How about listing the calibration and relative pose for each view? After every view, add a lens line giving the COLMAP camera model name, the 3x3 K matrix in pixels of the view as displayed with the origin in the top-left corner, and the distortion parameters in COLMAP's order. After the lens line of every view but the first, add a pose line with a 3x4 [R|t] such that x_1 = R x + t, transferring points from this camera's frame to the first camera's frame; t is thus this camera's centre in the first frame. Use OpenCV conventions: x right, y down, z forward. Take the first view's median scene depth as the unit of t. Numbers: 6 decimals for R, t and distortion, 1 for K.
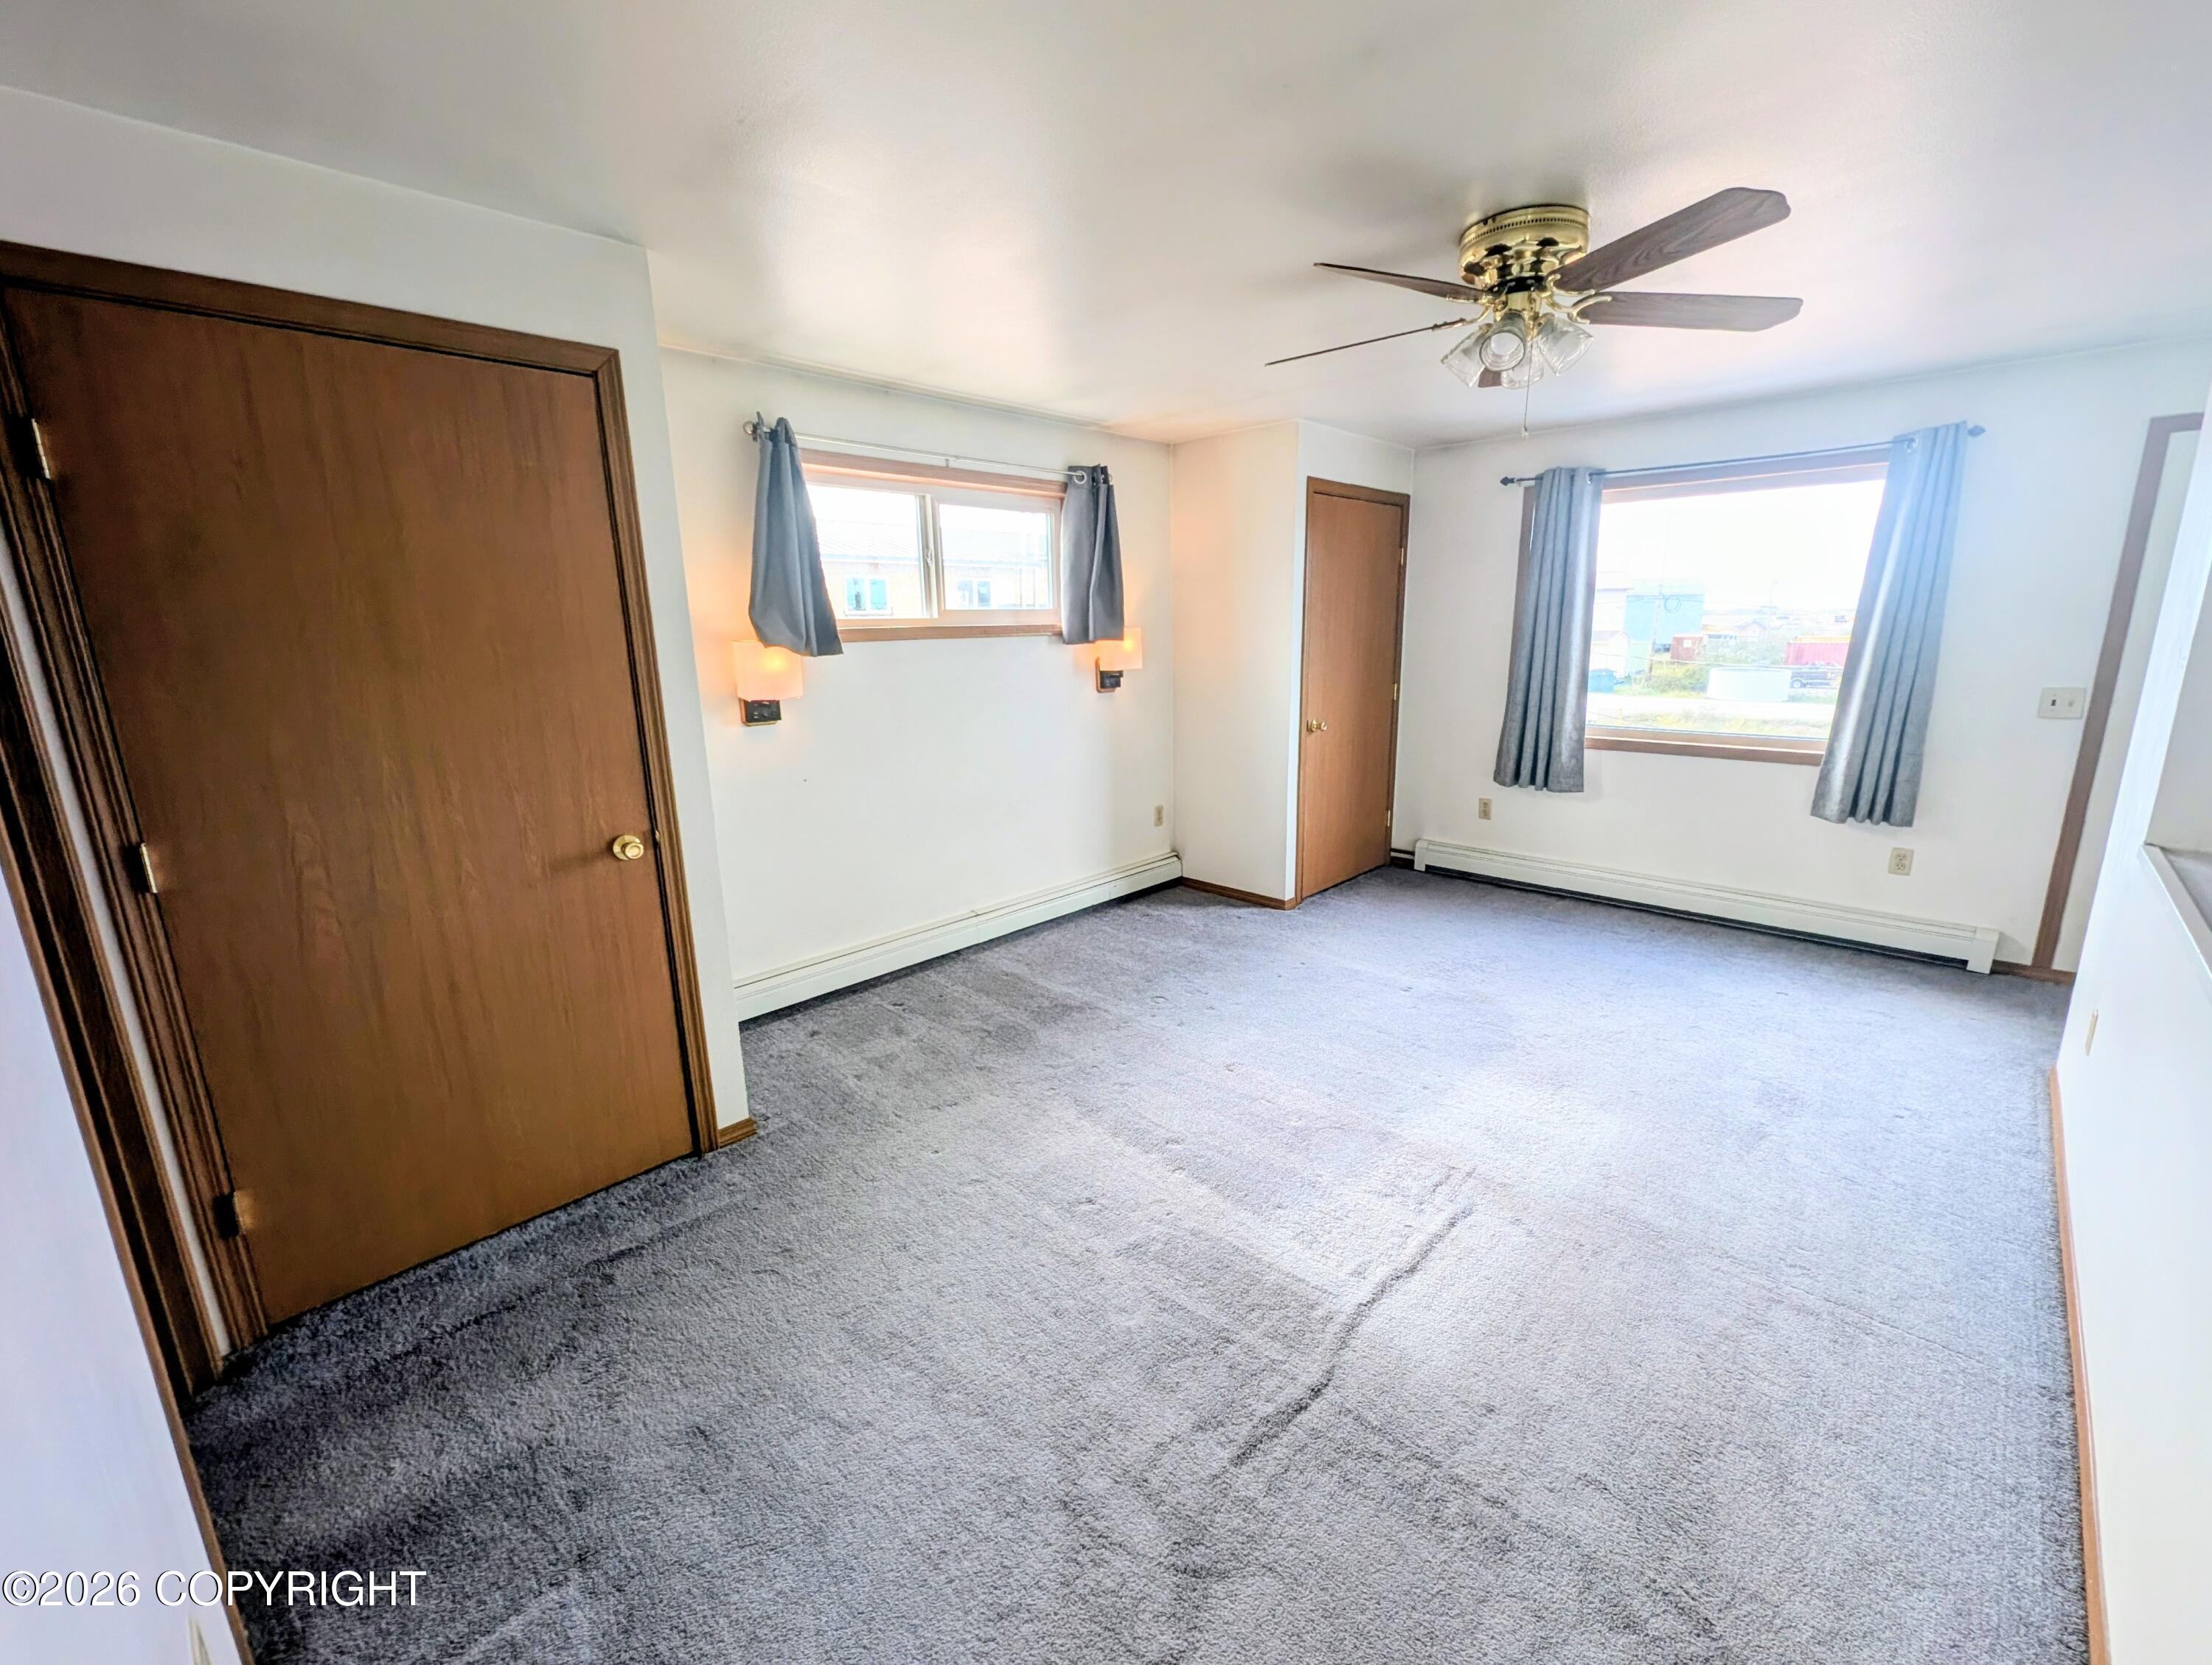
lens RADIAL K [[914.9, 0, 1107.3], [0, 914.9, 829.5], [0, 0, 1]] dist [-0.004549, -0.000179]
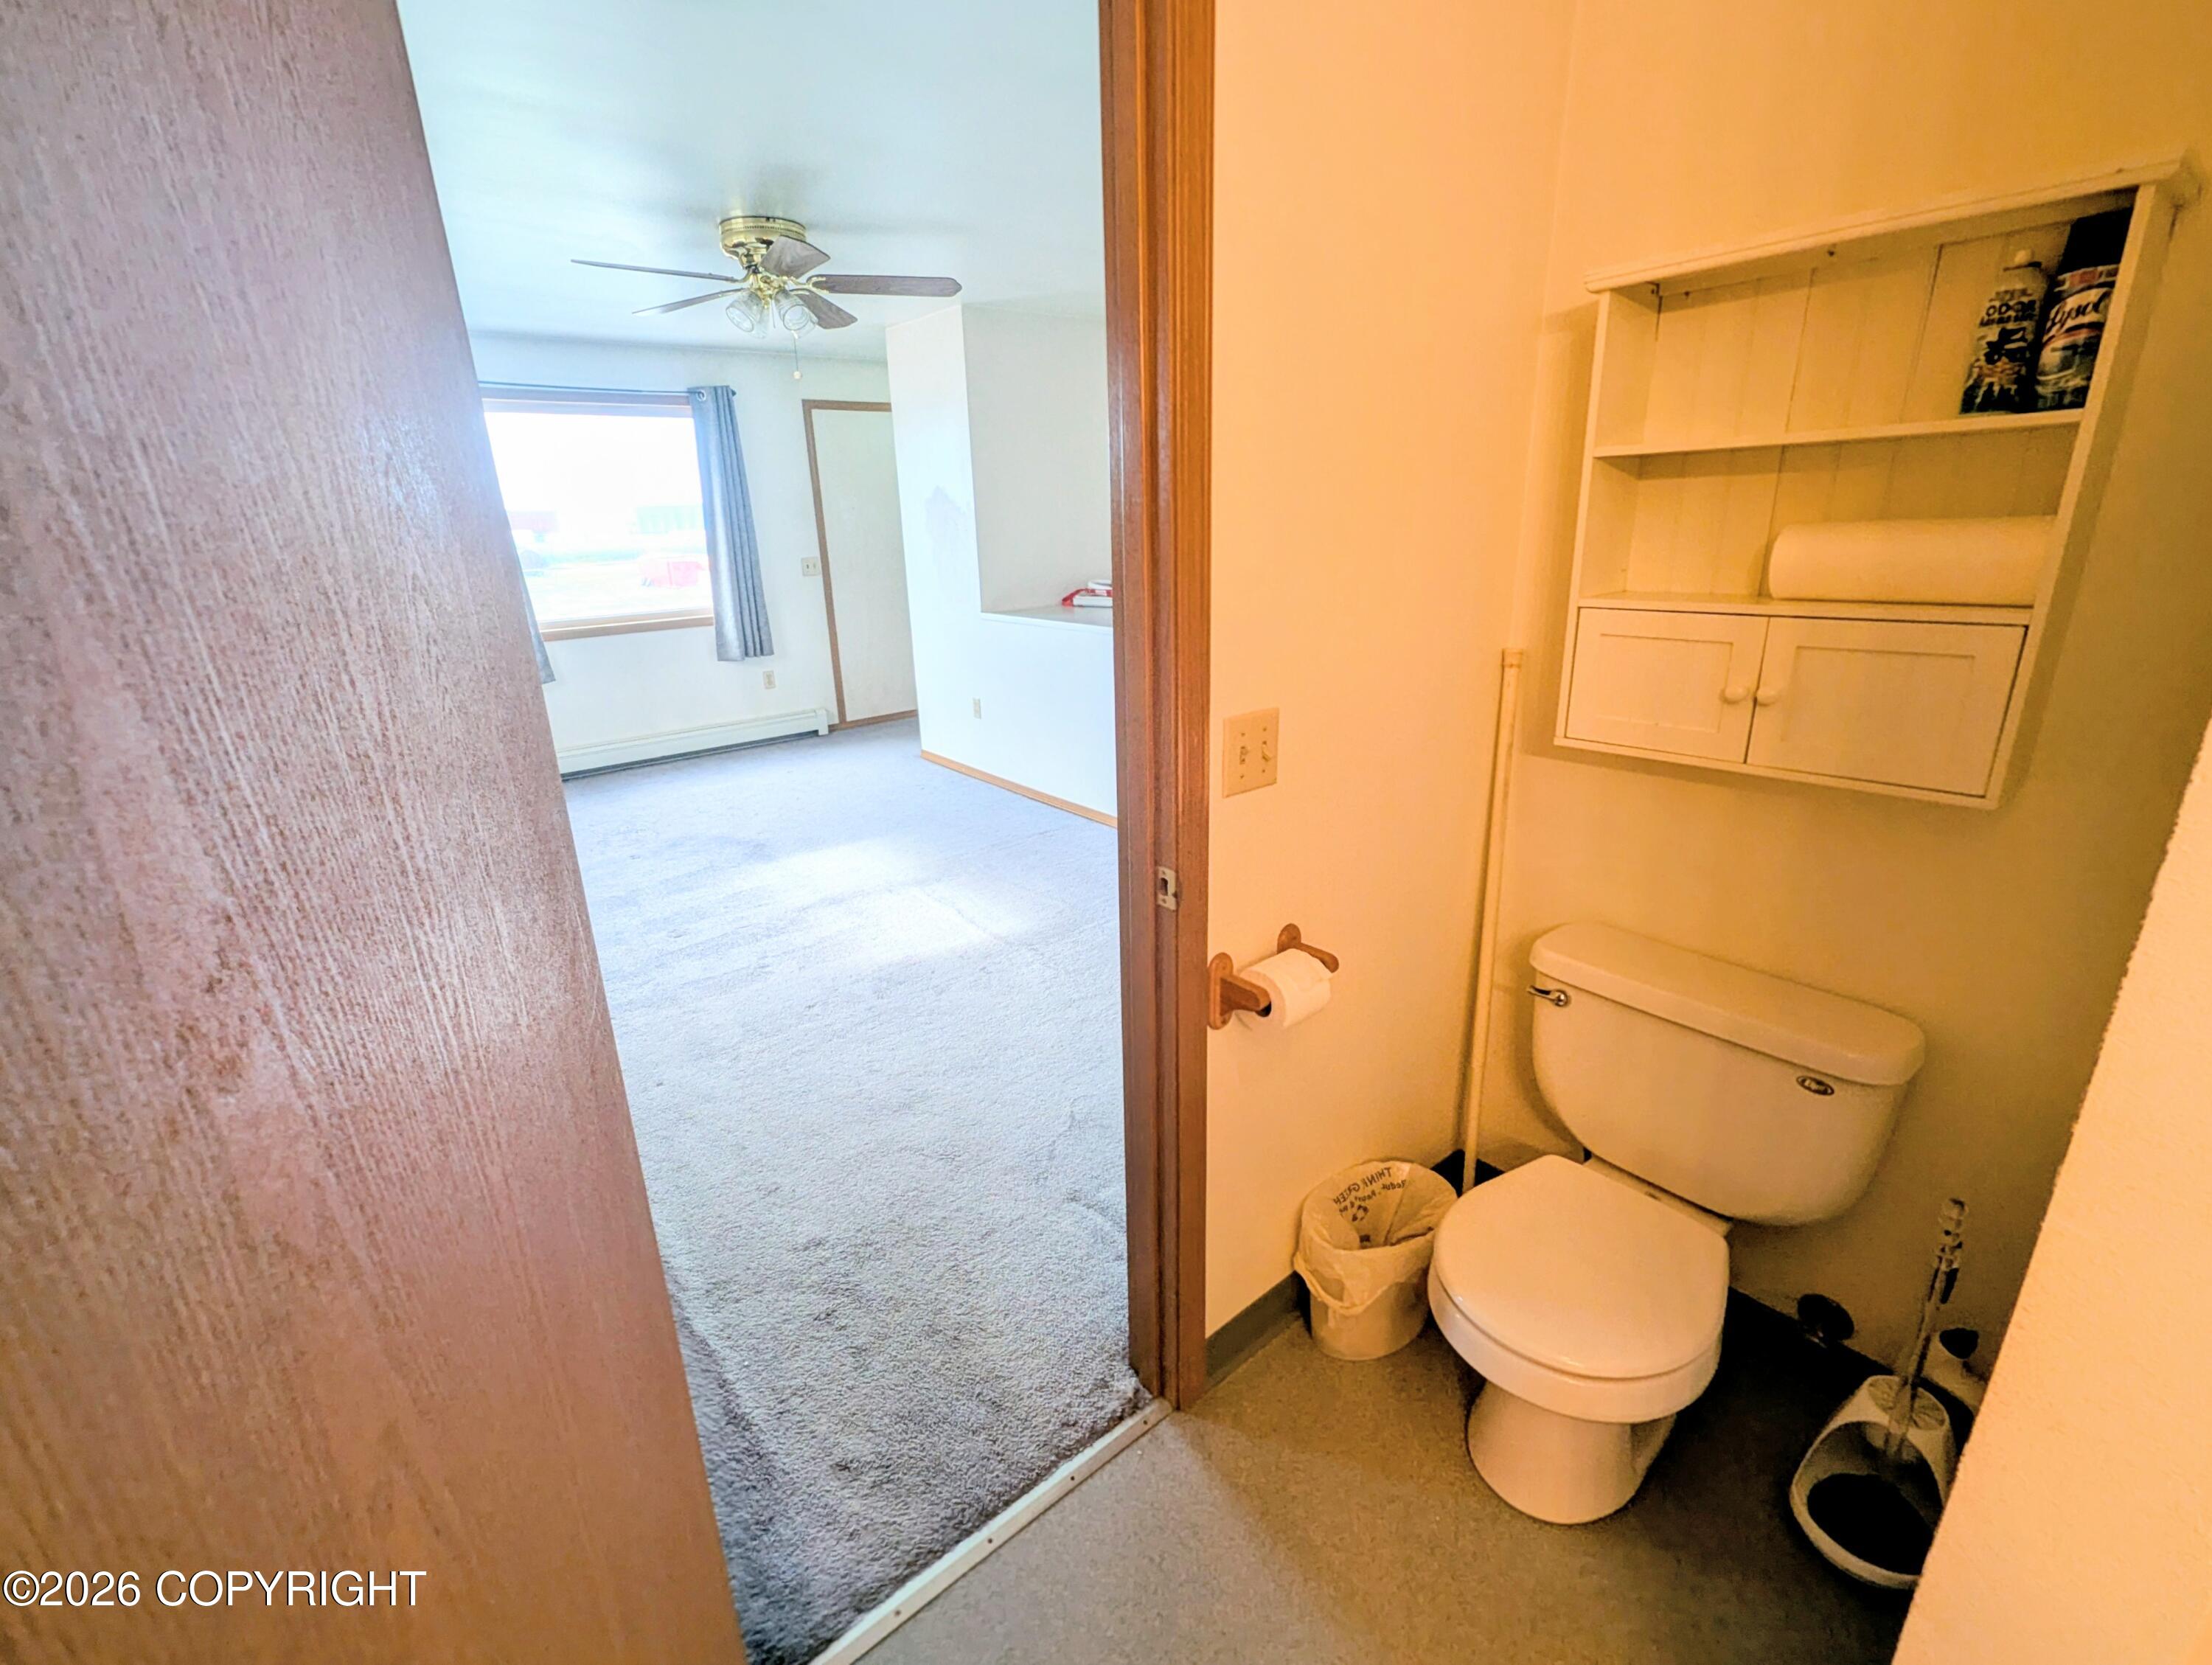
lens RADIAL K [[978.4, 0, 1106.0], [0, 978.4, 832.5], [0, 0, 1]] dist [-0.022453, -0.000012]
pose [[0.101606, -0.301873, 0.947918, -0.583950], [0.245376, 0.931015, 0.270188, -0.024600], [-0.964089, 0.205144, 0.168669, 0.200725]]
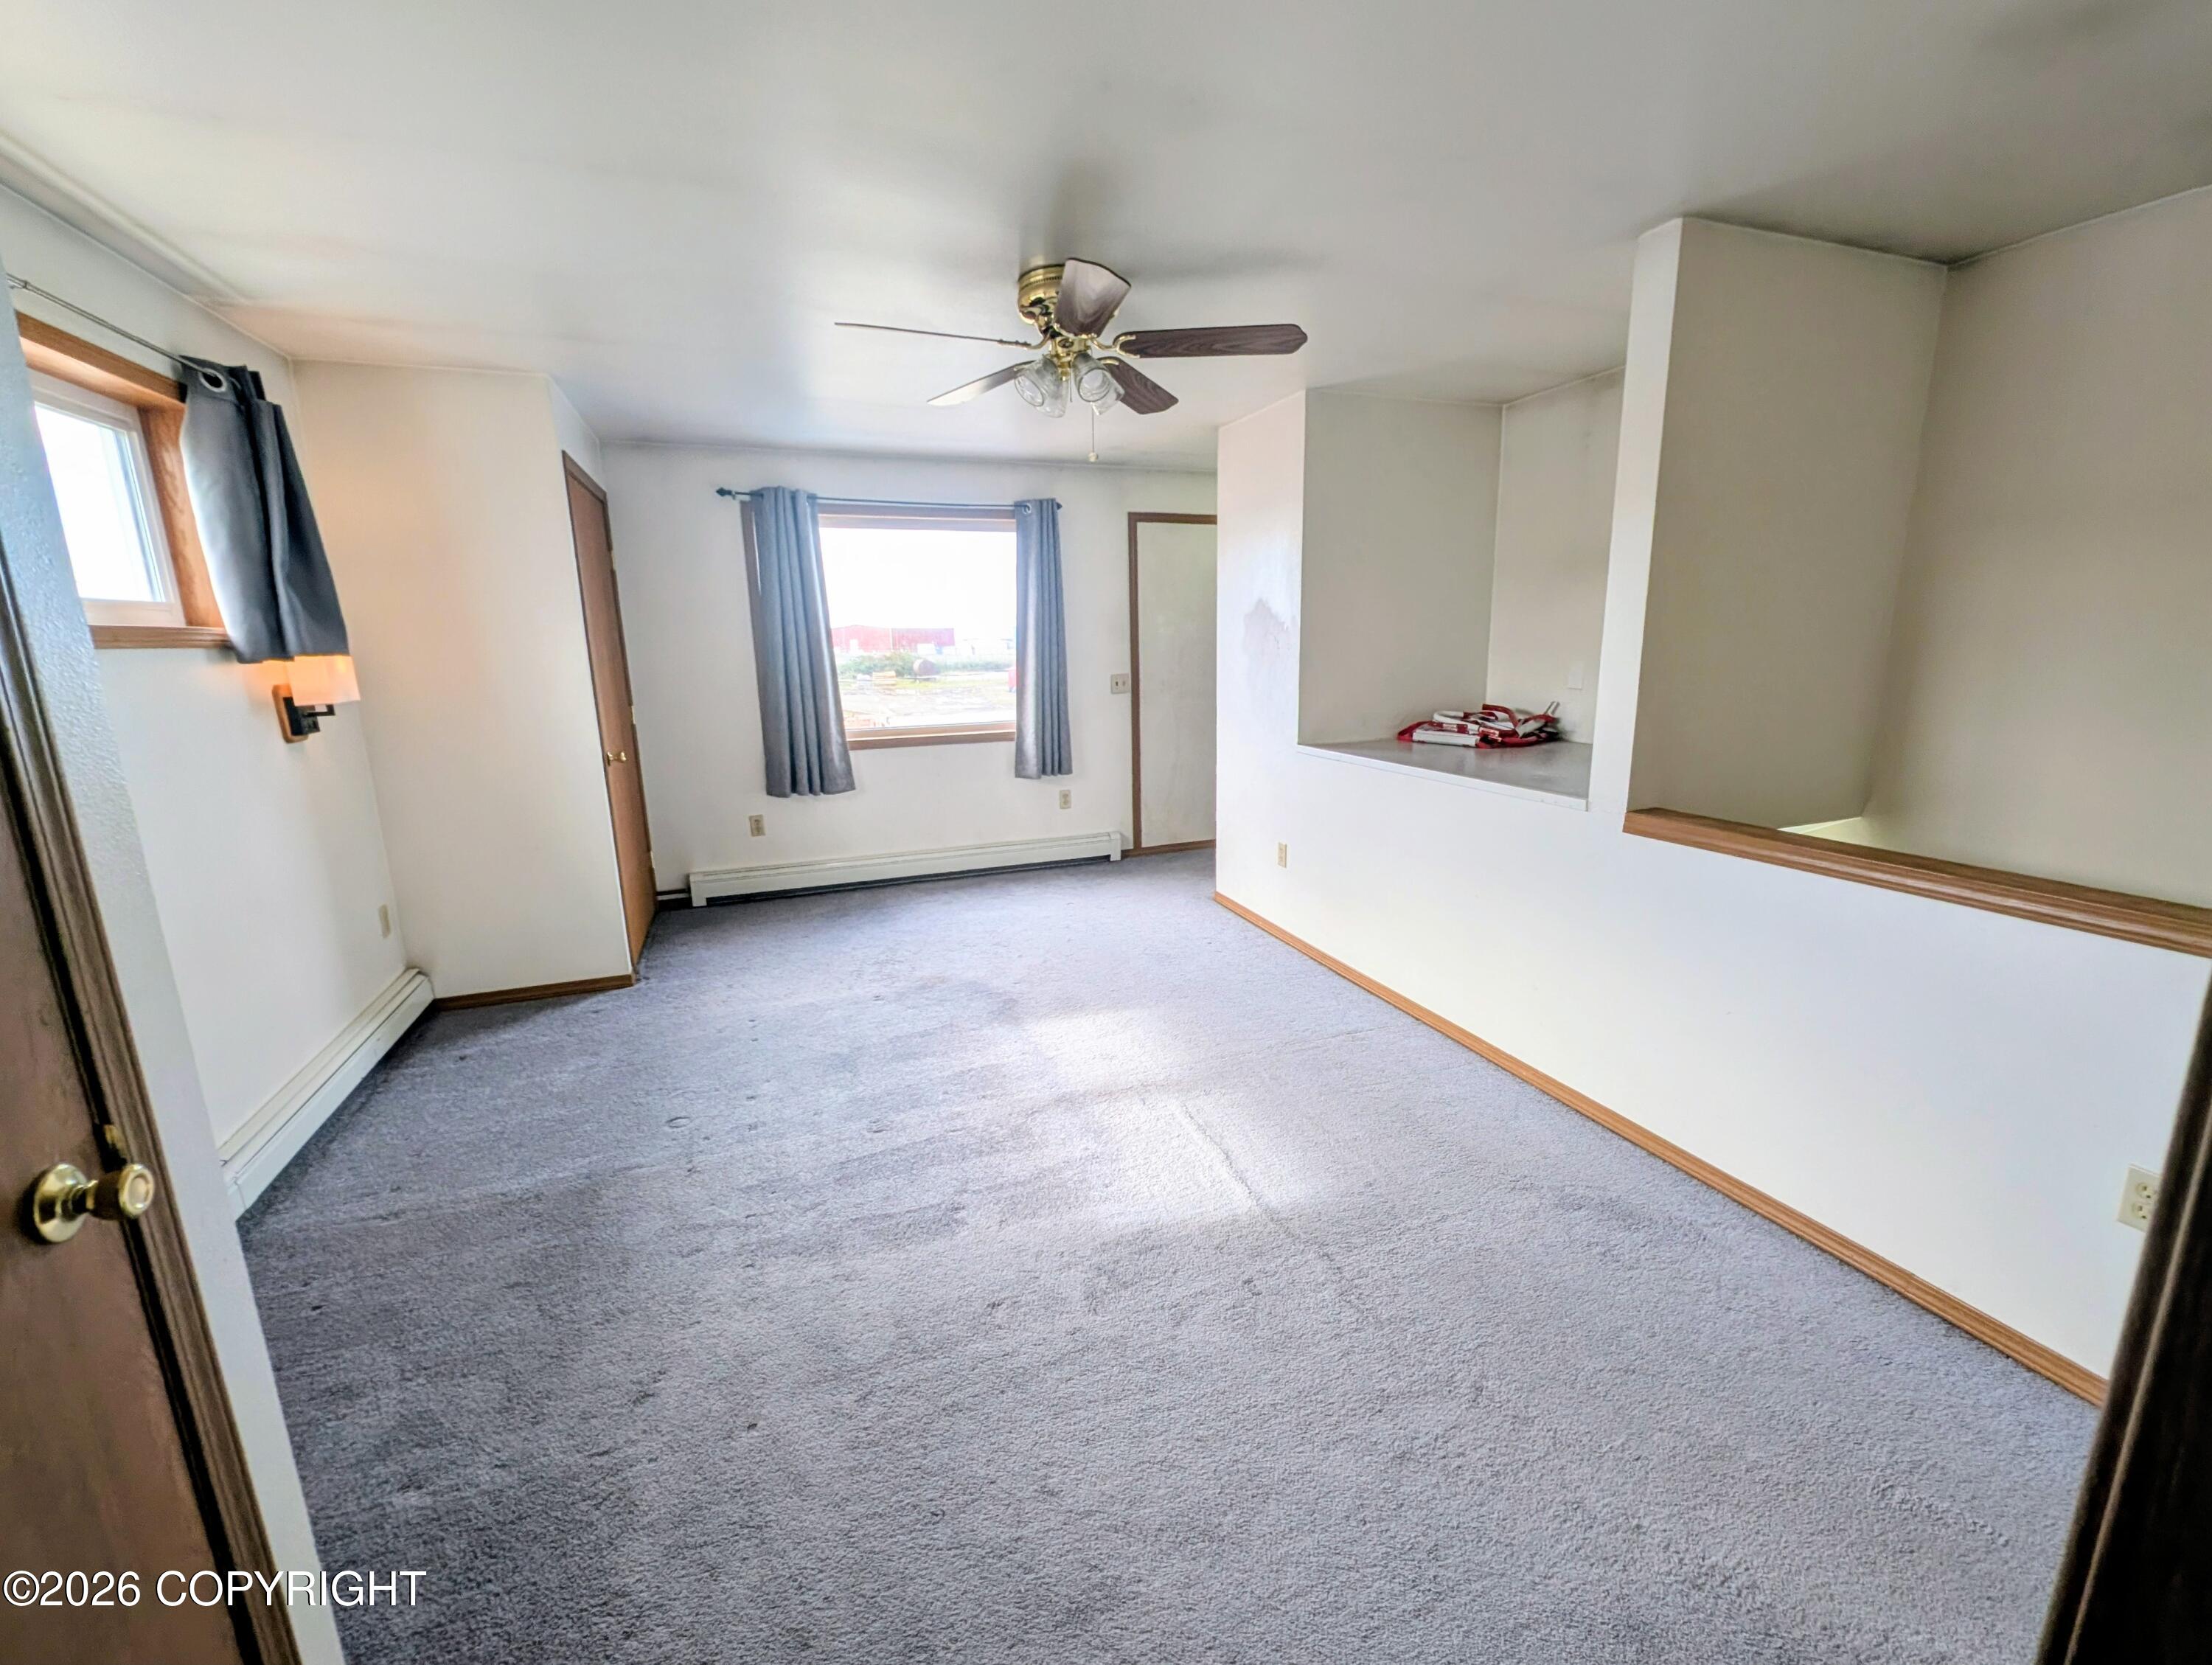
lens RADIAL K [[914.9, 0, 1107.3], [0, 914.9, 829.5], [0, 0, 1]] dist [-0.004549, -0.000179]
pose [[0.422001, -0.178320, 0.888885, -0.334023], [0.212564, 0.972596, 0.094198, -0.034353], [-0.881324, 0.149193, 0.448341, 0.254753]]
